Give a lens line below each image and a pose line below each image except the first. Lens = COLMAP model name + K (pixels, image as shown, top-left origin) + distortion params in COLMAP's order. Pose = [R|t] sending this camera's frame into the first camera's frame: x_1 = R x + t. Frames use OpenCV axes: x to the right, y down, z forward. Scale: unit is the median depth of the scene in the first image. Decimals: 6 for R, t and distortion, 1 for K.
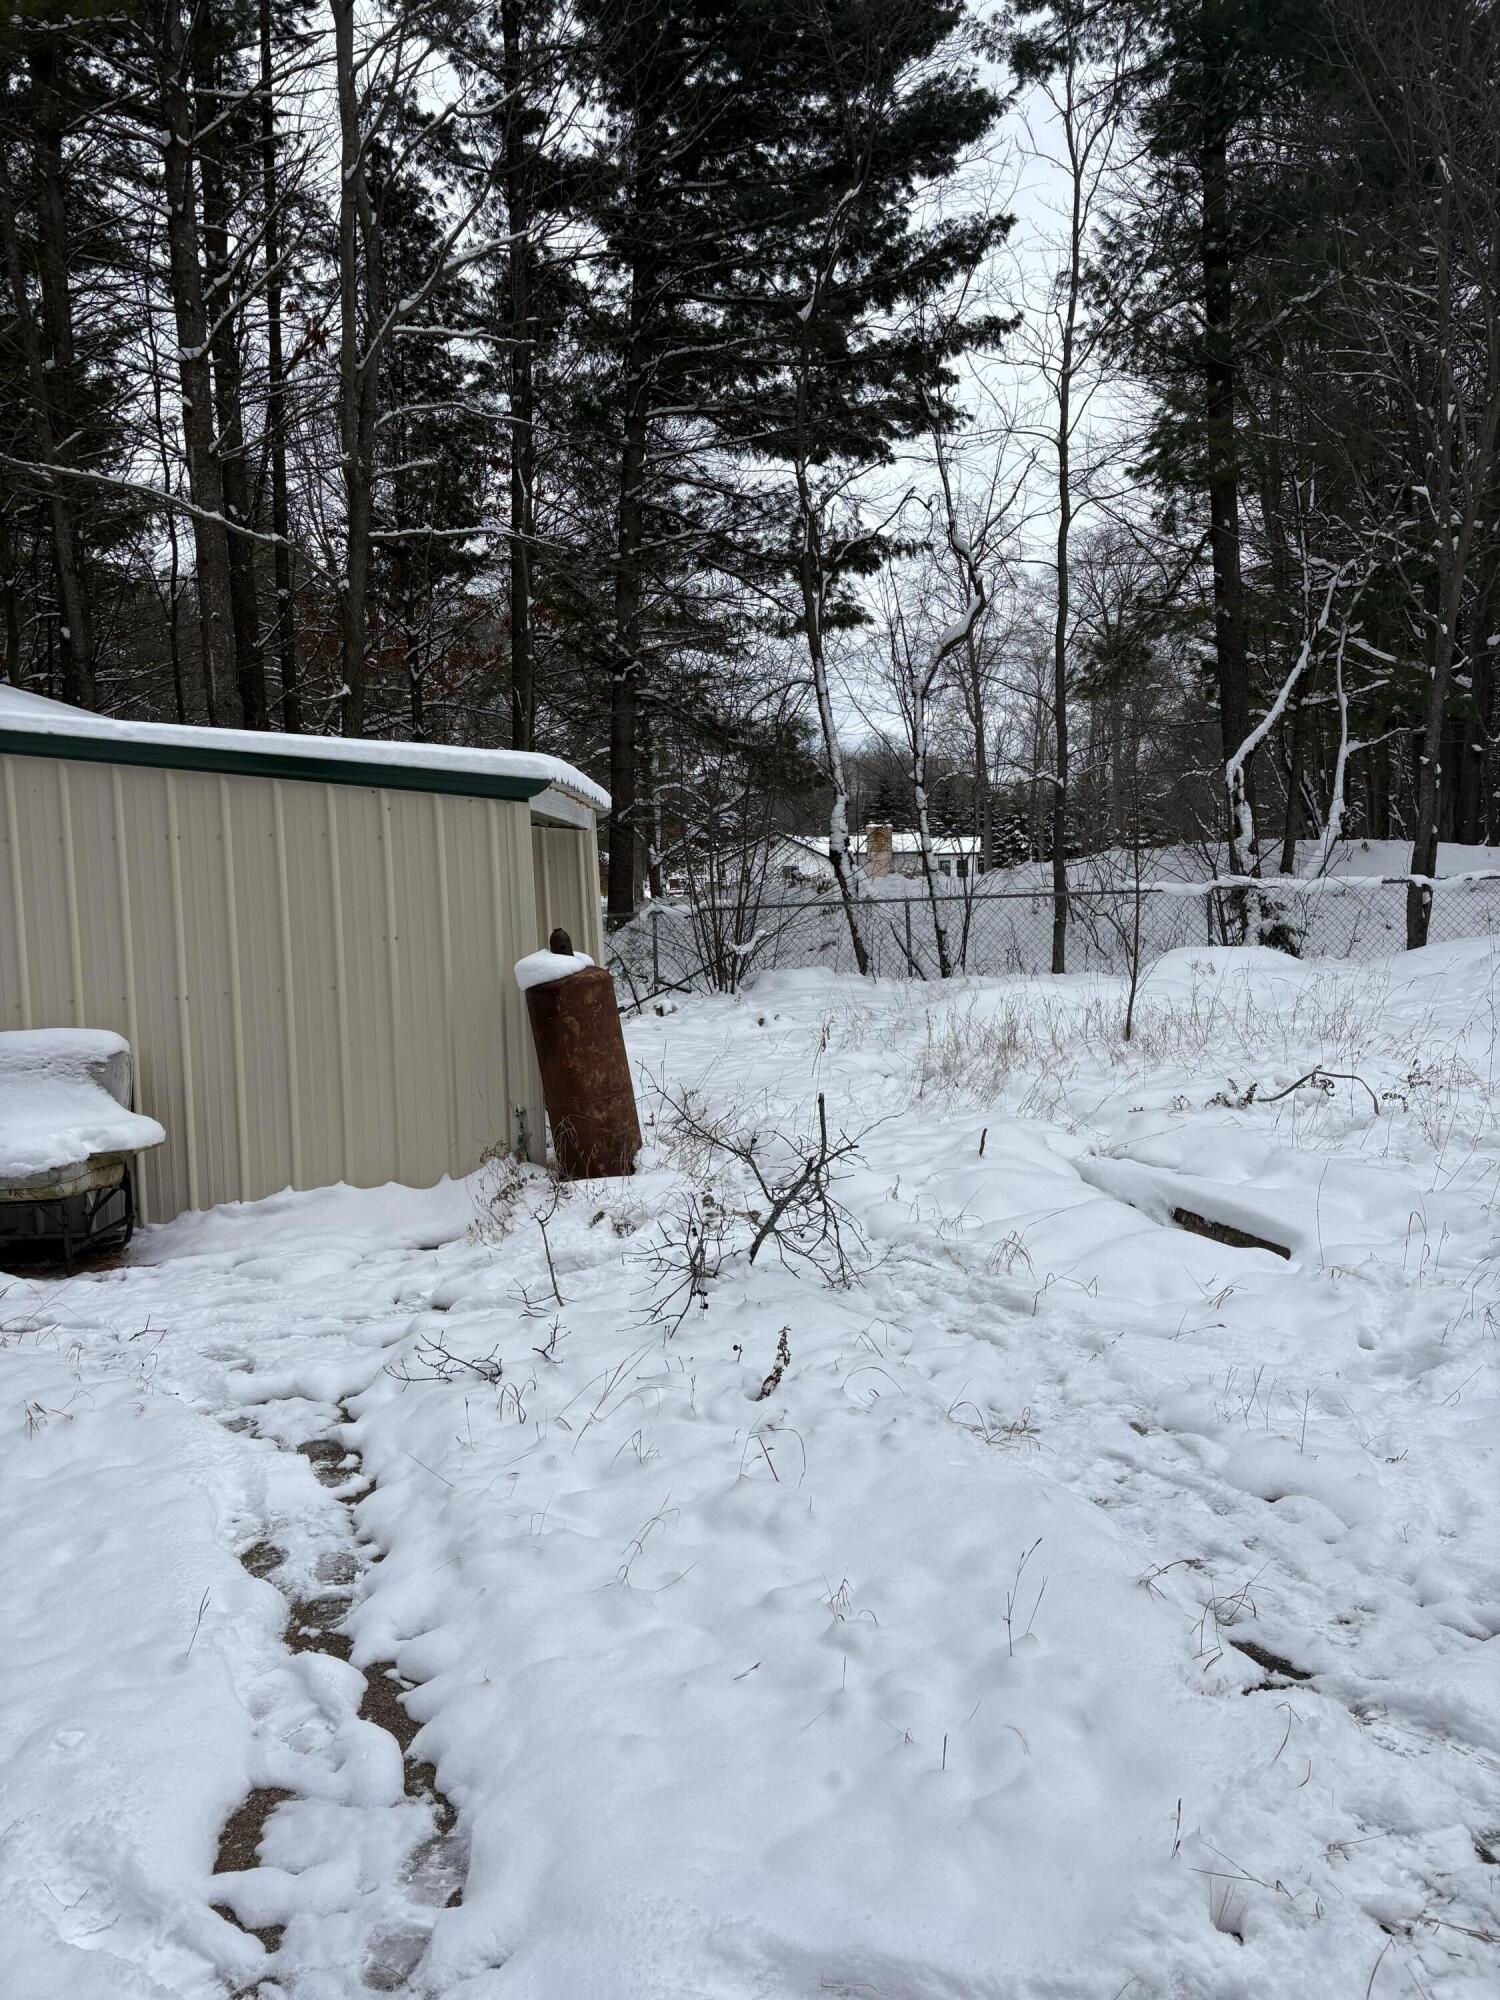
lens RADIAL K [[1498.6, 0, 763.2], [0, 1498.6, 1005.3], [0, 0, 1]] dist [0.037809, -0.008159]
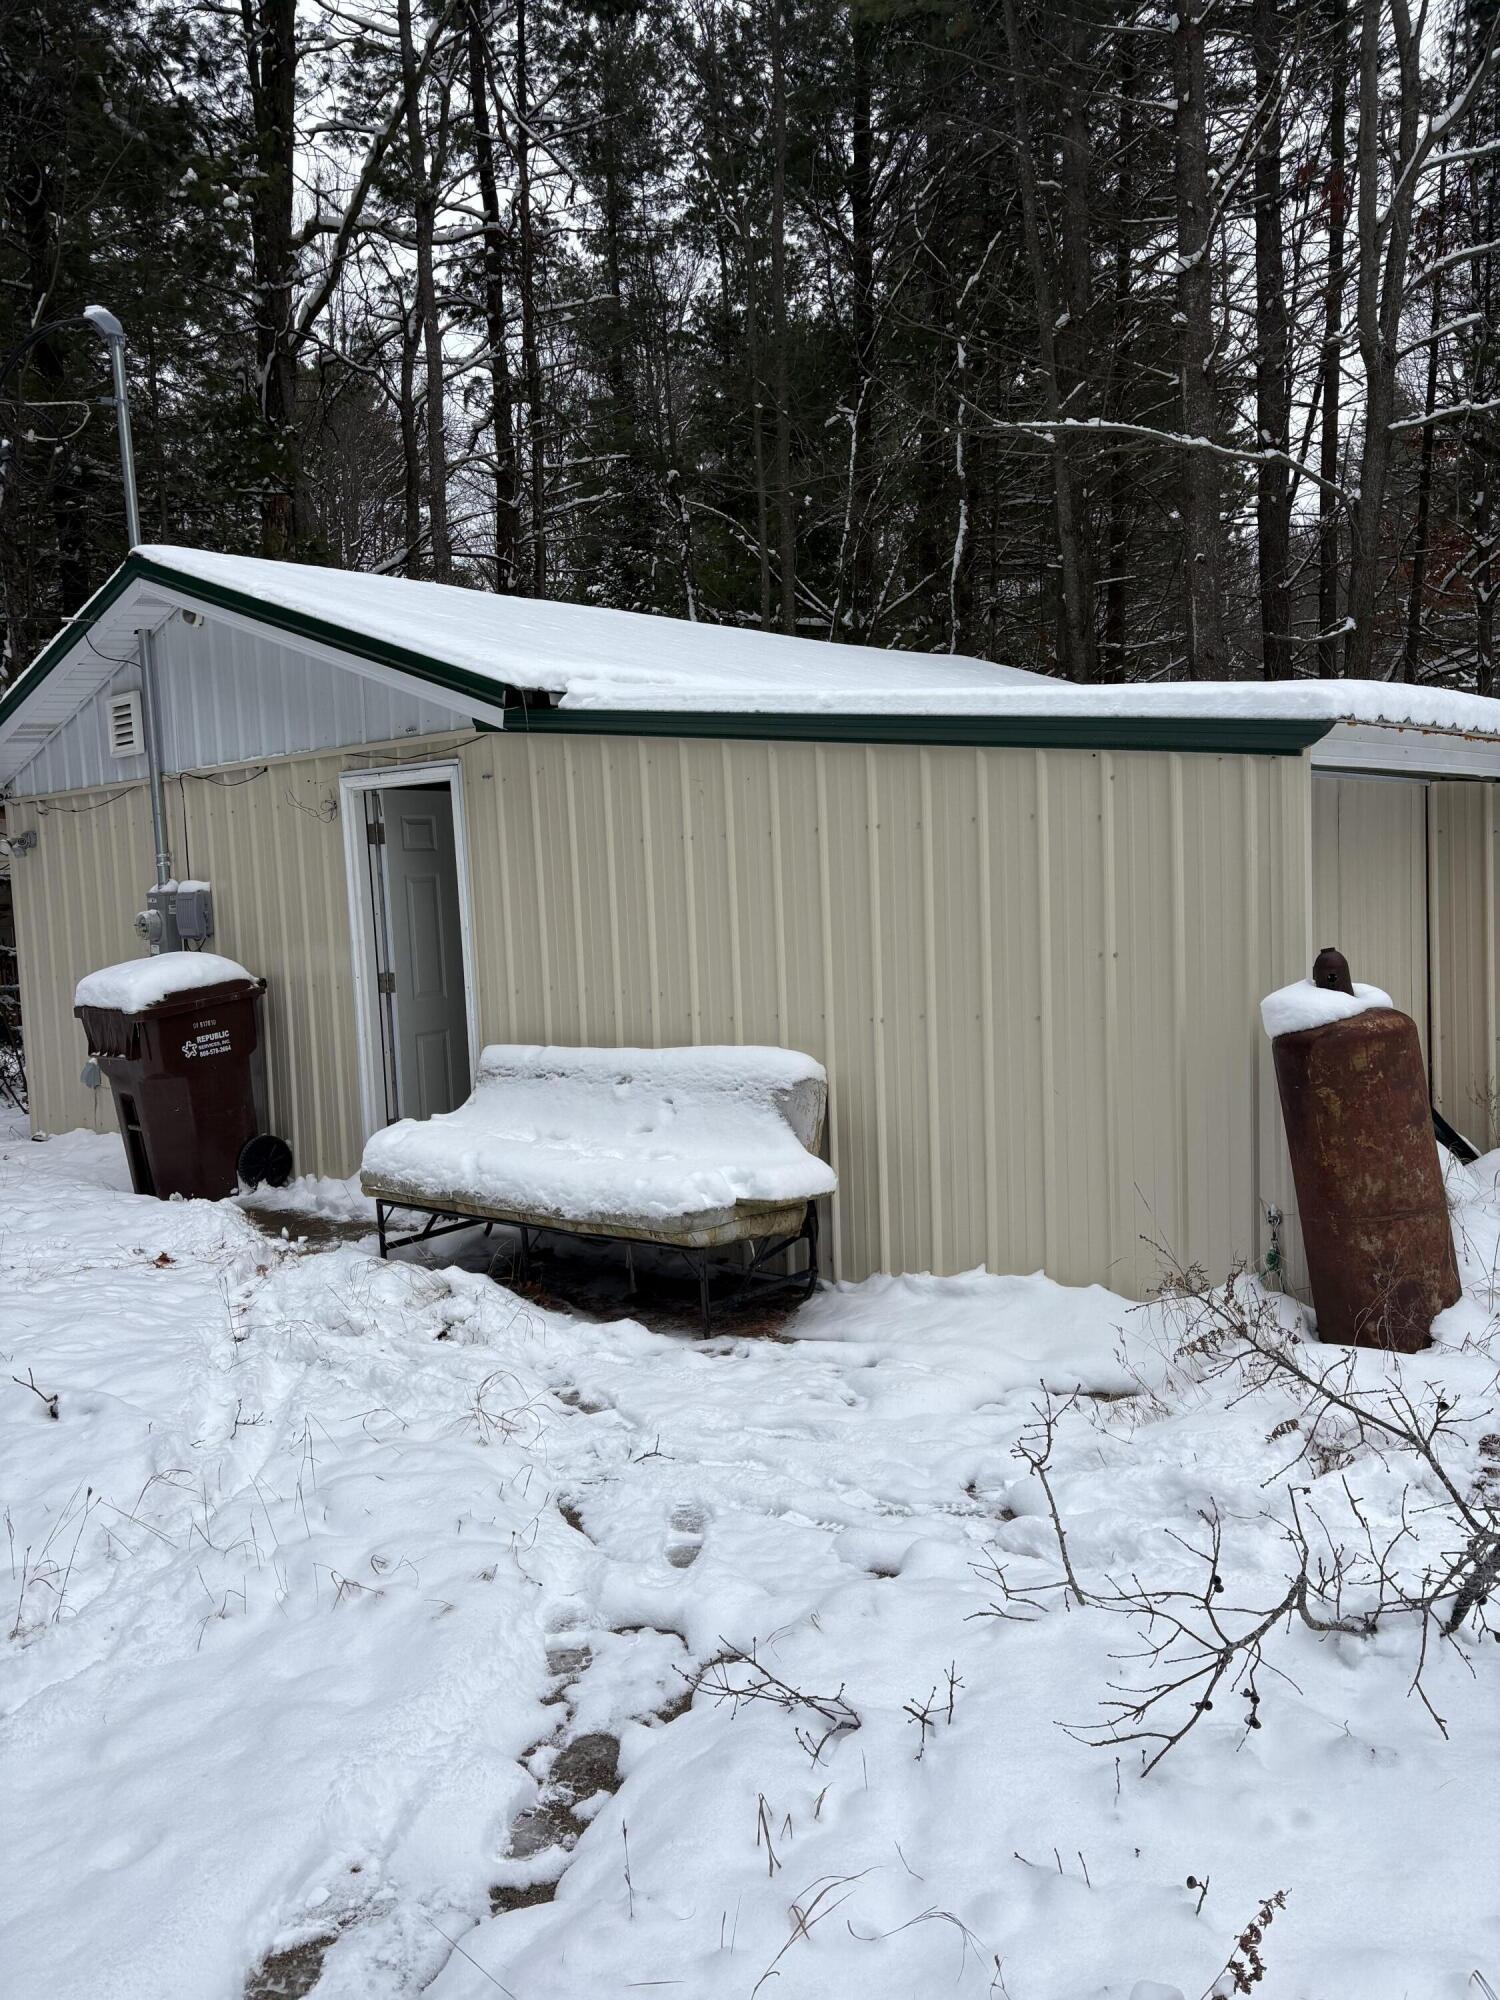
lens RADIAL K [[1498.6, 0, 749.6], [0, 1498.6, 1015.8], [0, 0, 1]] dist [0.037809, -0.008159]
pose [[0.736093, 0.059970, -0.674219, 0.118452], [-0.038329, 0.998162, 0.046938, -0.042561], [0.675795, -0.008708, 0.737038, 0.344155]]
